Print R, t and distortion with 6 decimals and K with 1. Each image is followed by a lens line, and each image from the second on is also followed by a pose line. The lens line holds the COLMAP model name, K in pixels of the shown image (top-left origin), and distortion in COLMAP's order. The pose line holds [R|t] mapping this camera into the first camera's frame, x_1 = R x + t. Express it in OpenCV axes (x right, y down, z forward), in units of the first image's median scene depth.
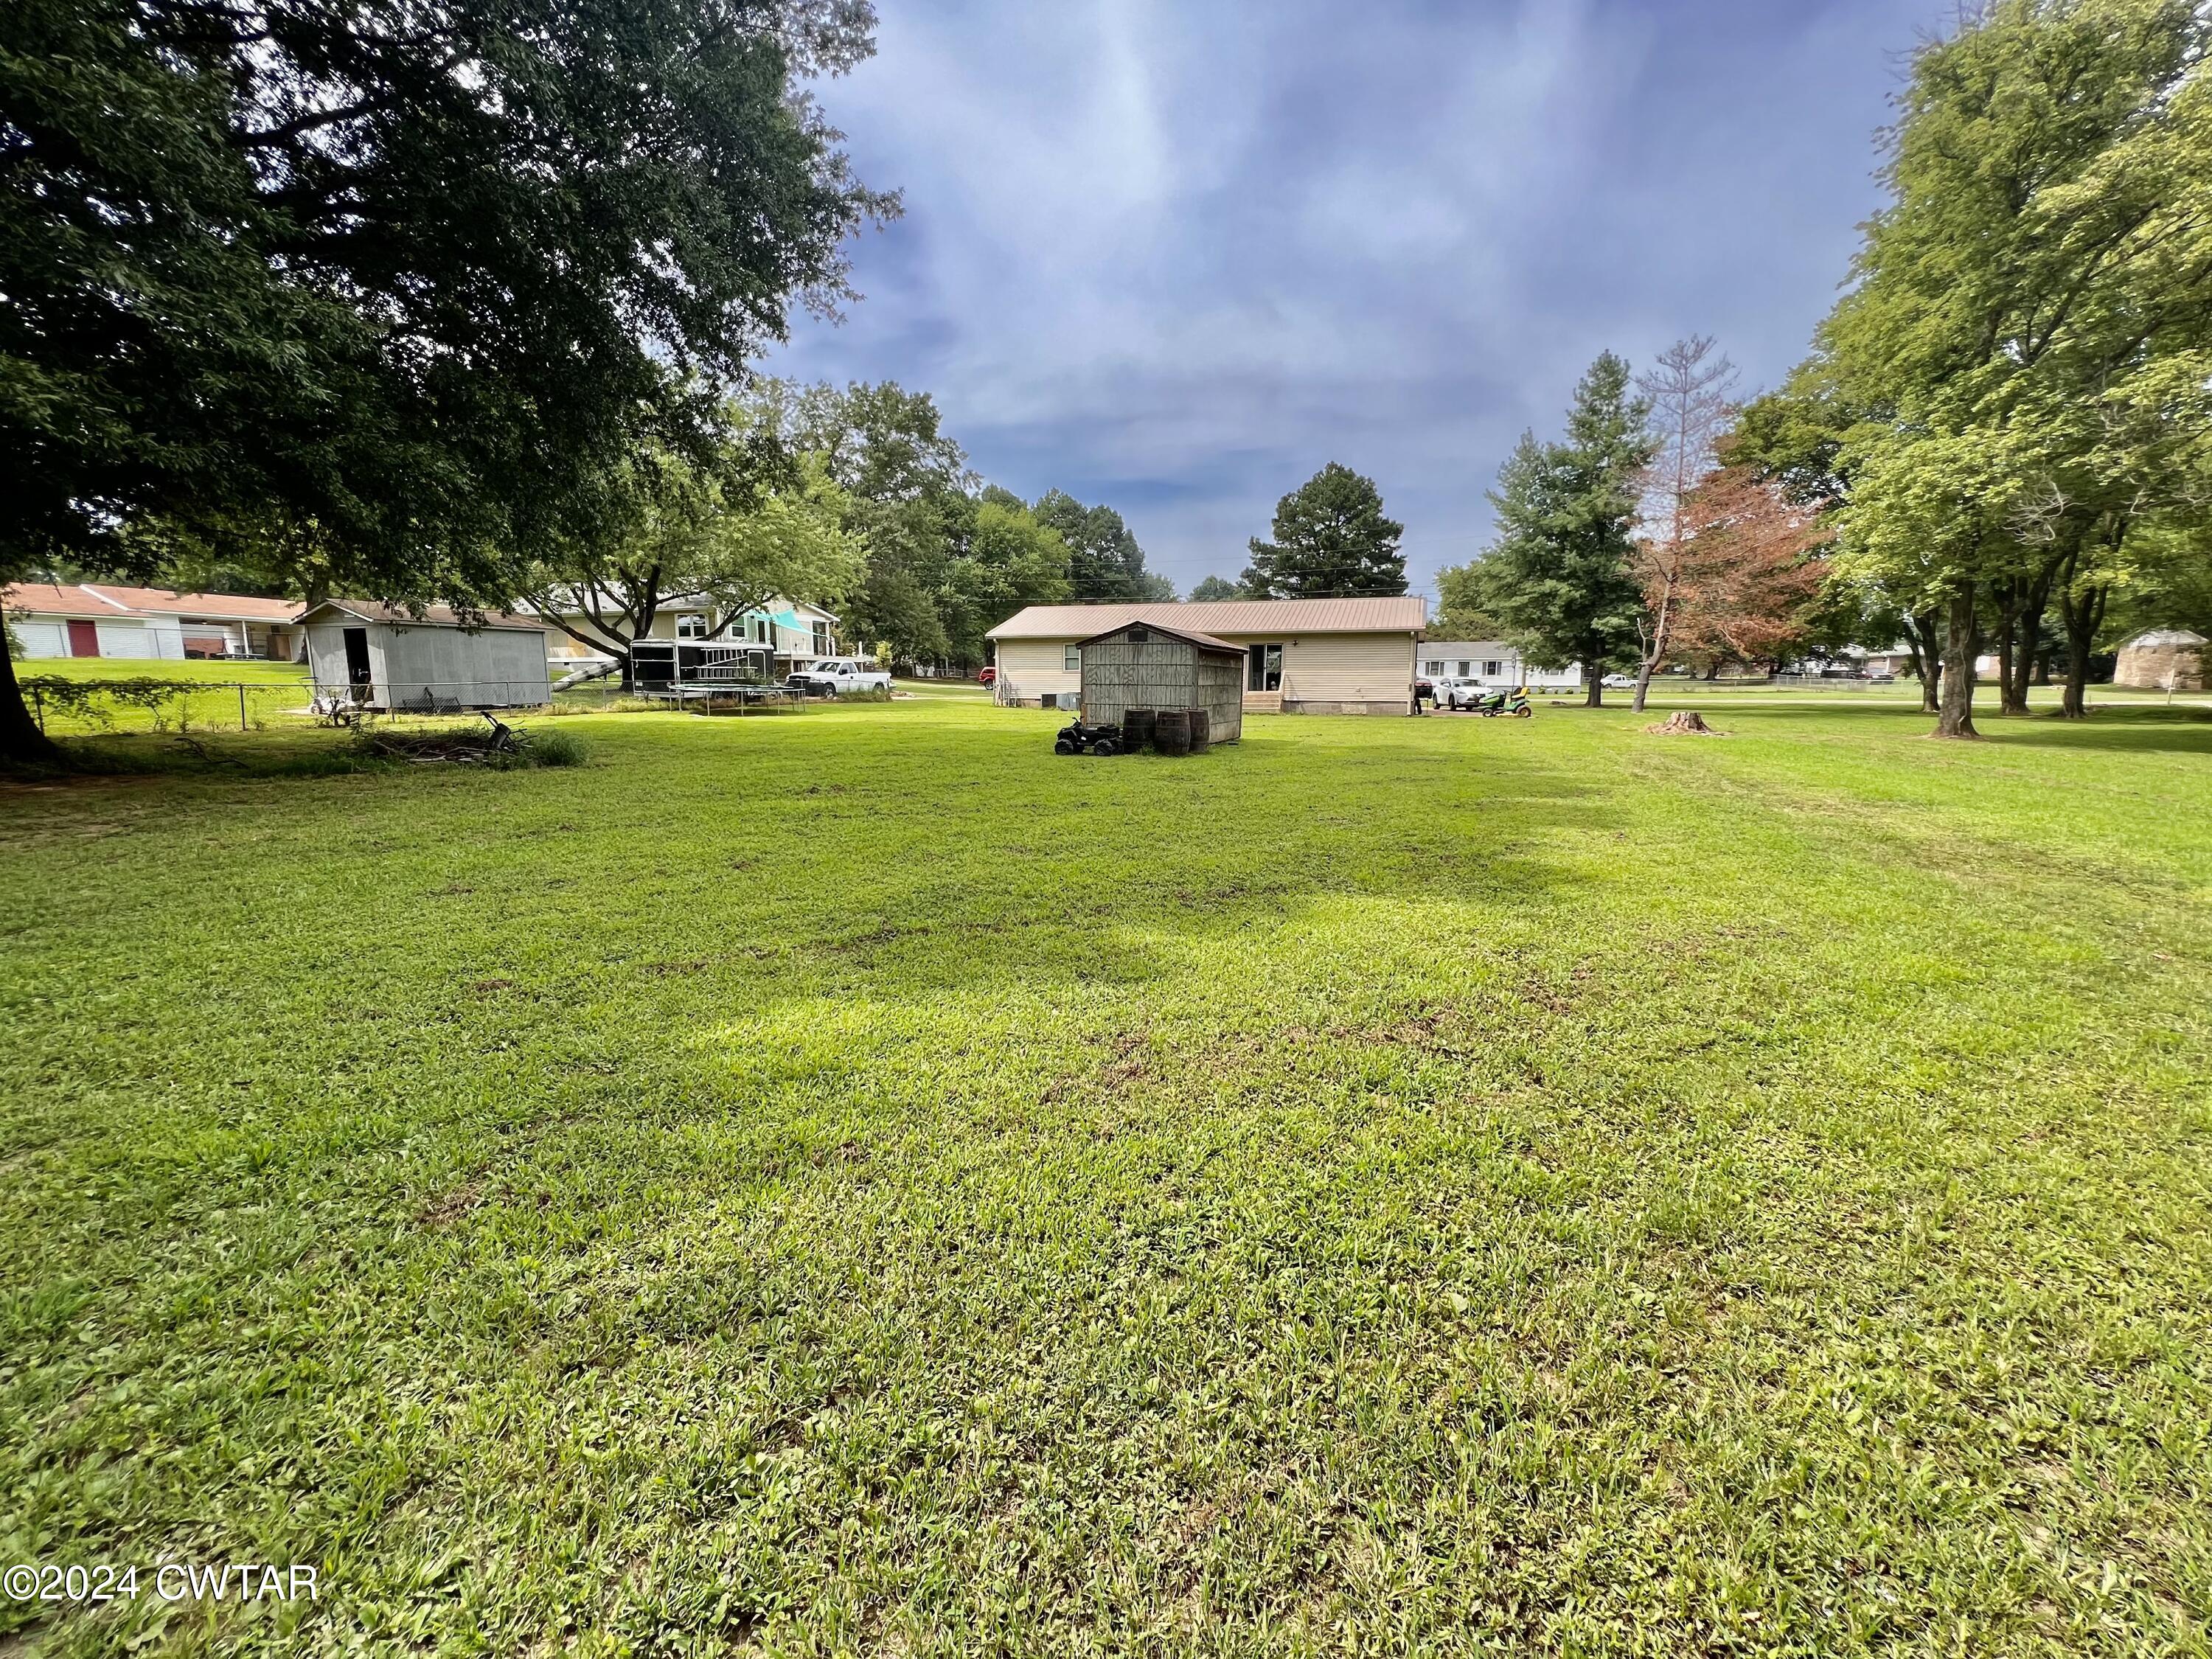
lens RADIAL K [[902.6, 0, 1123.3], [0, 902.6, 836.5], [0, 0, 1]] dist [0.007482, -0.000937]
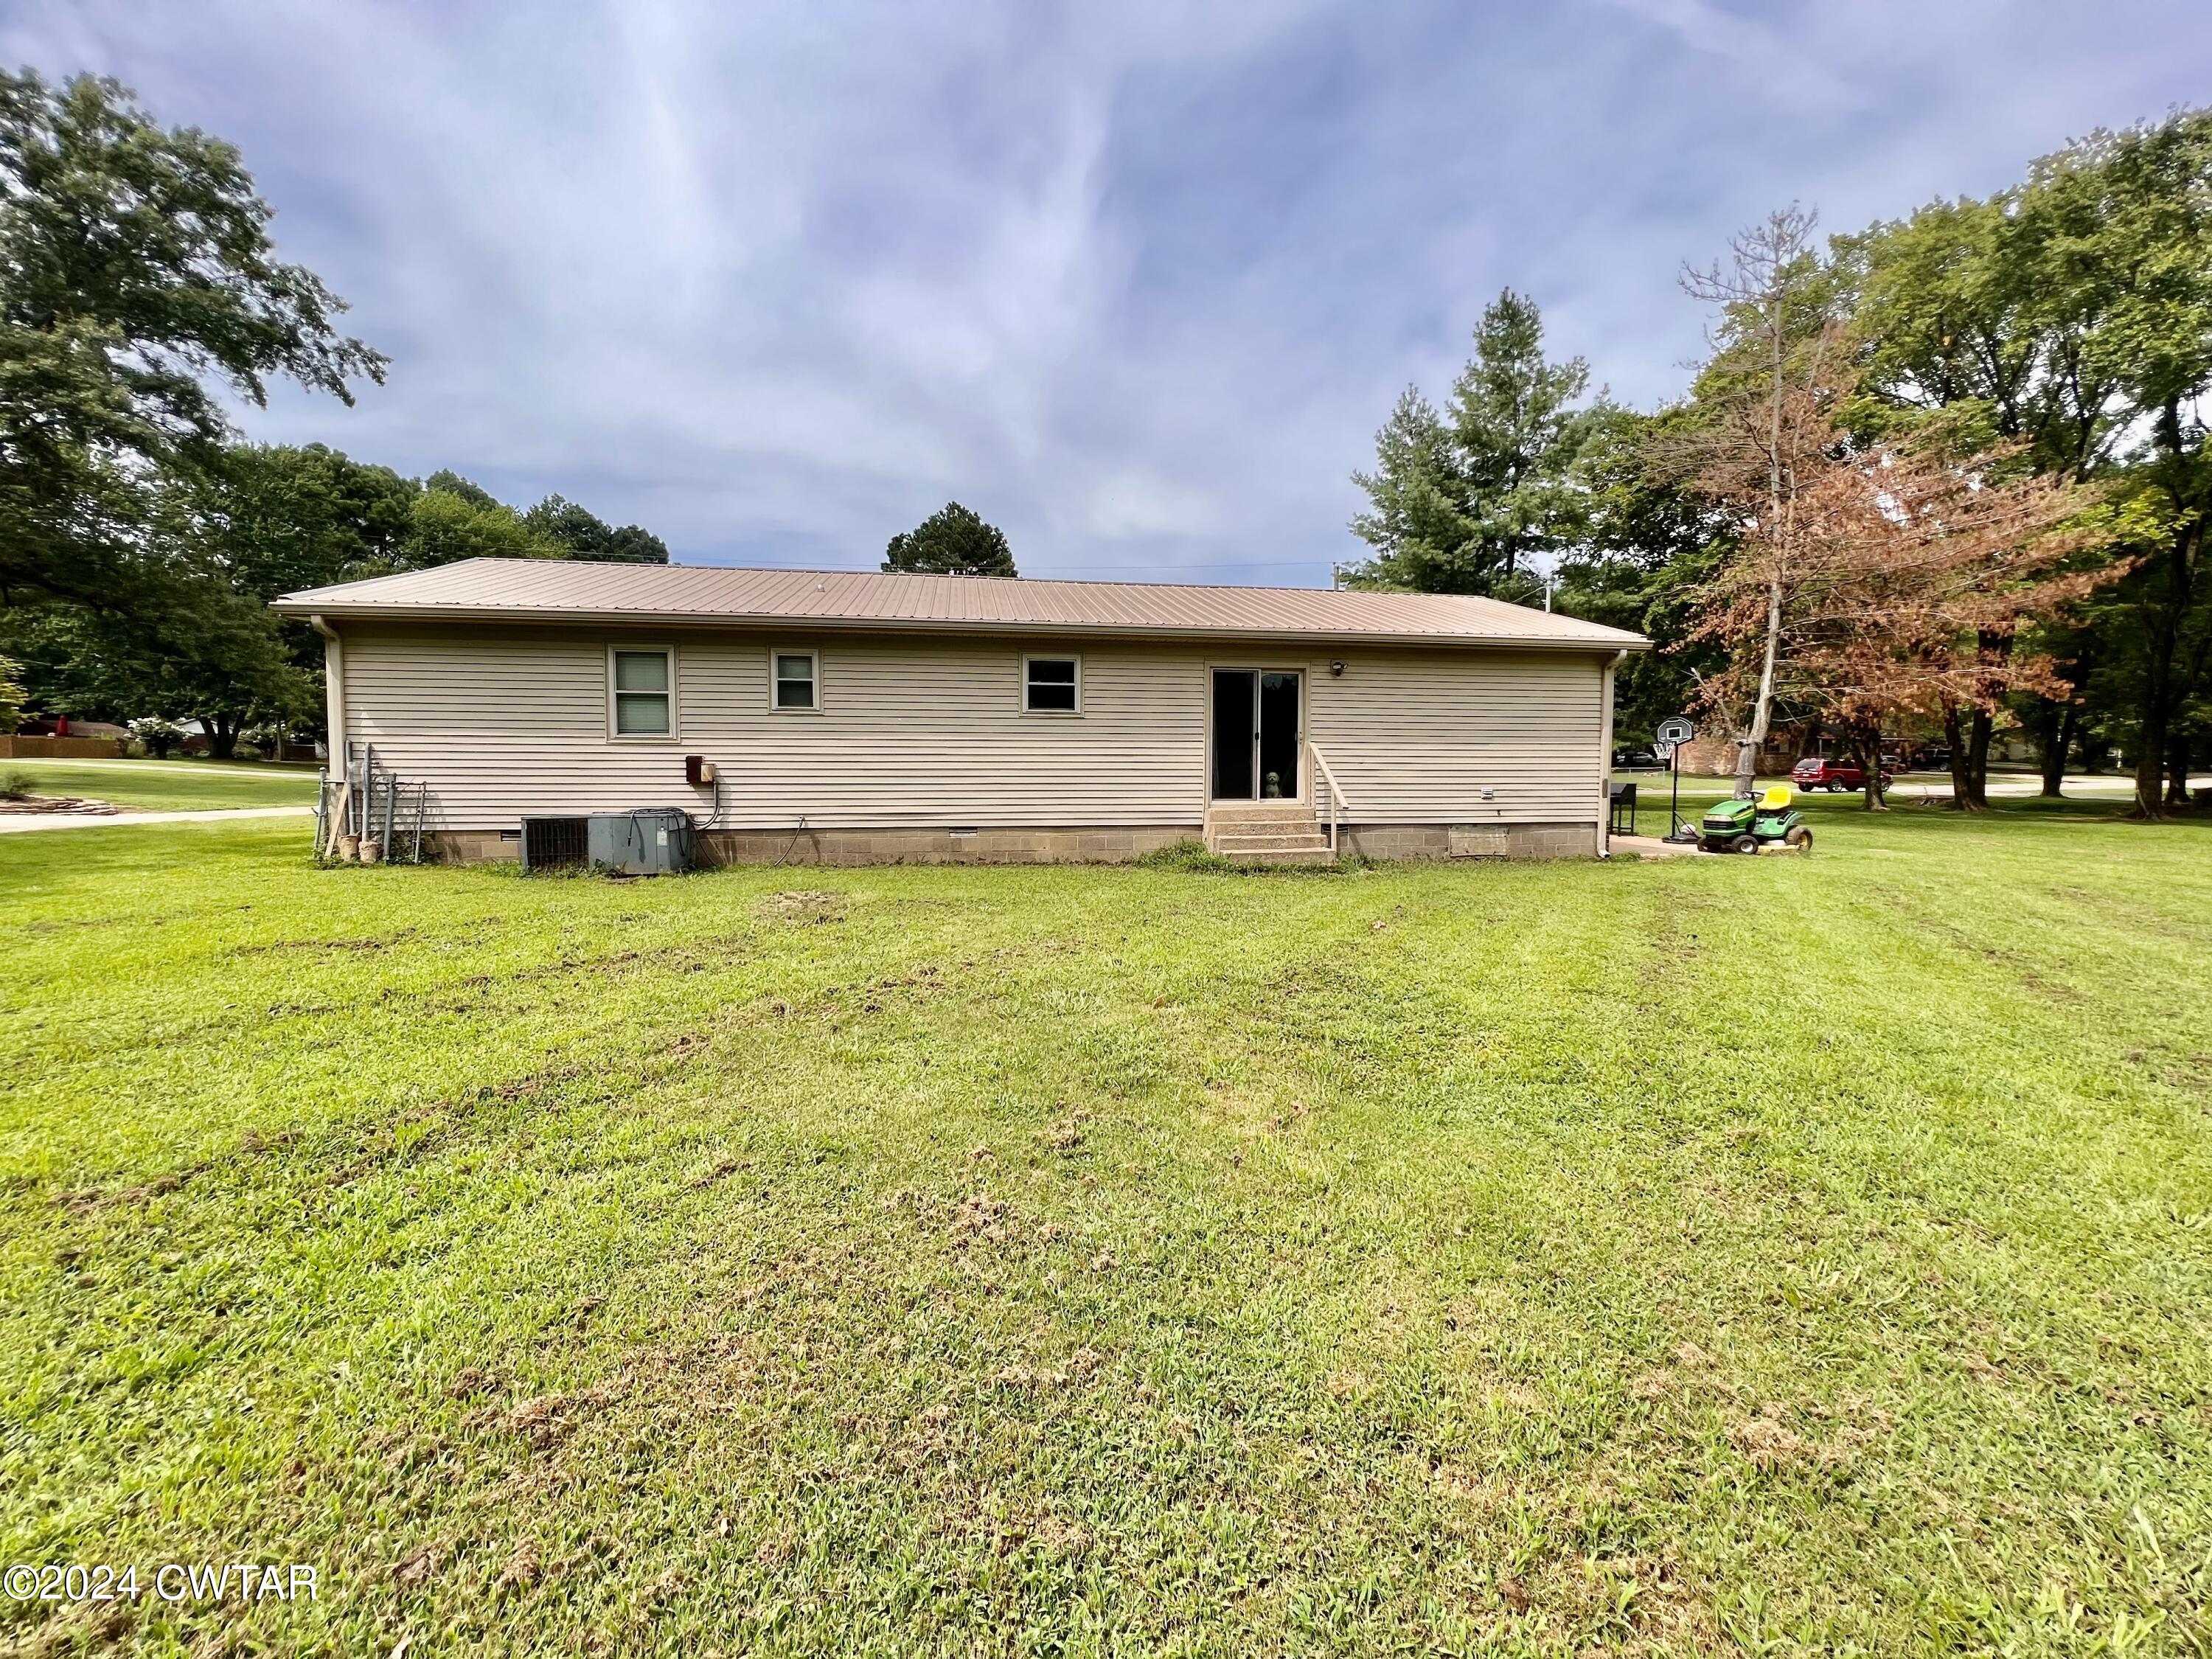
lens RADIAL K [[902.6, 0, 1107.9], [0, 902.6, 808.4], [0, 0, 1]] dist [0.007482, -0.000937]
pose [[0.897326, -0.018890, 0.440964, -0.051893], [0.067962, 0.993082, -0.095757, -0.119016], [-0.436104, 0.115894, 0.892402, 0.659329]]
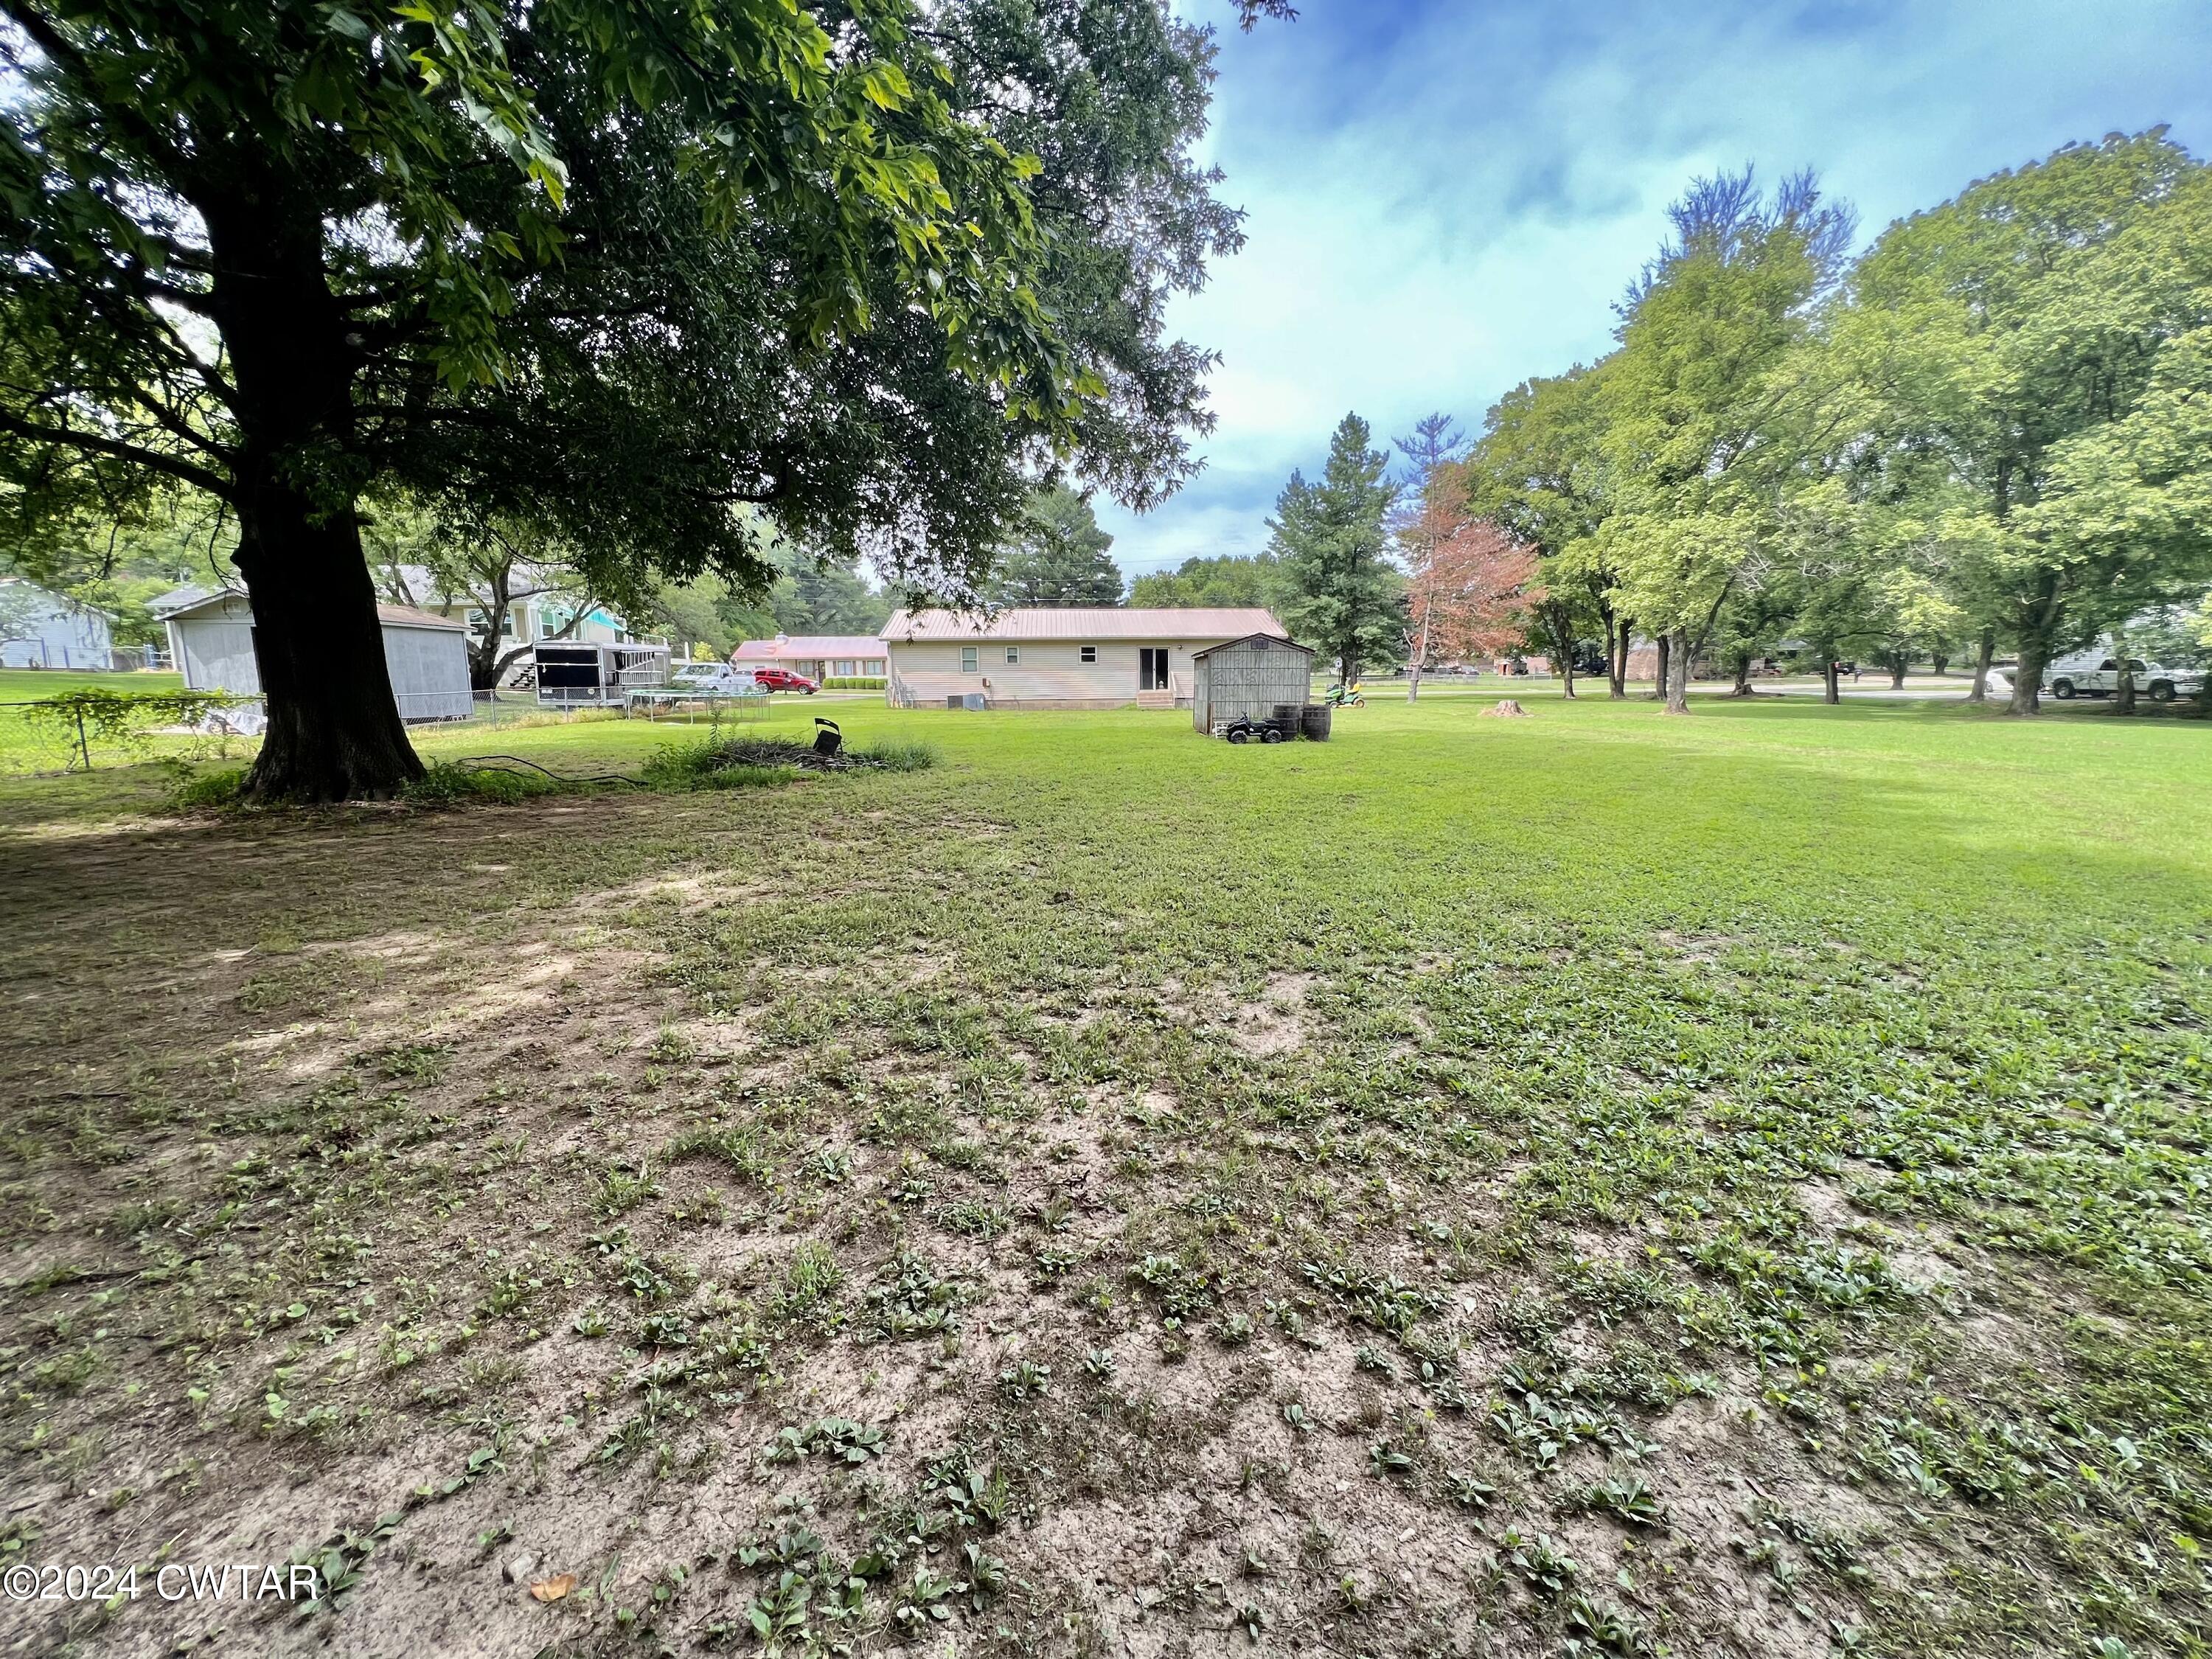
lens RADIAL K [[902.6, 0, 1090.7], [0, 902.6, 827.8], [0, 0, 1]] dist [0.007482, -0.000937]
pose [[0.937412, -0.065296, 0.342044, -0.298852], [0.067558, 0.997701, 0.005311, 0.001744], [-0.341605, 0.018129, 0.939669, -0.037321]]
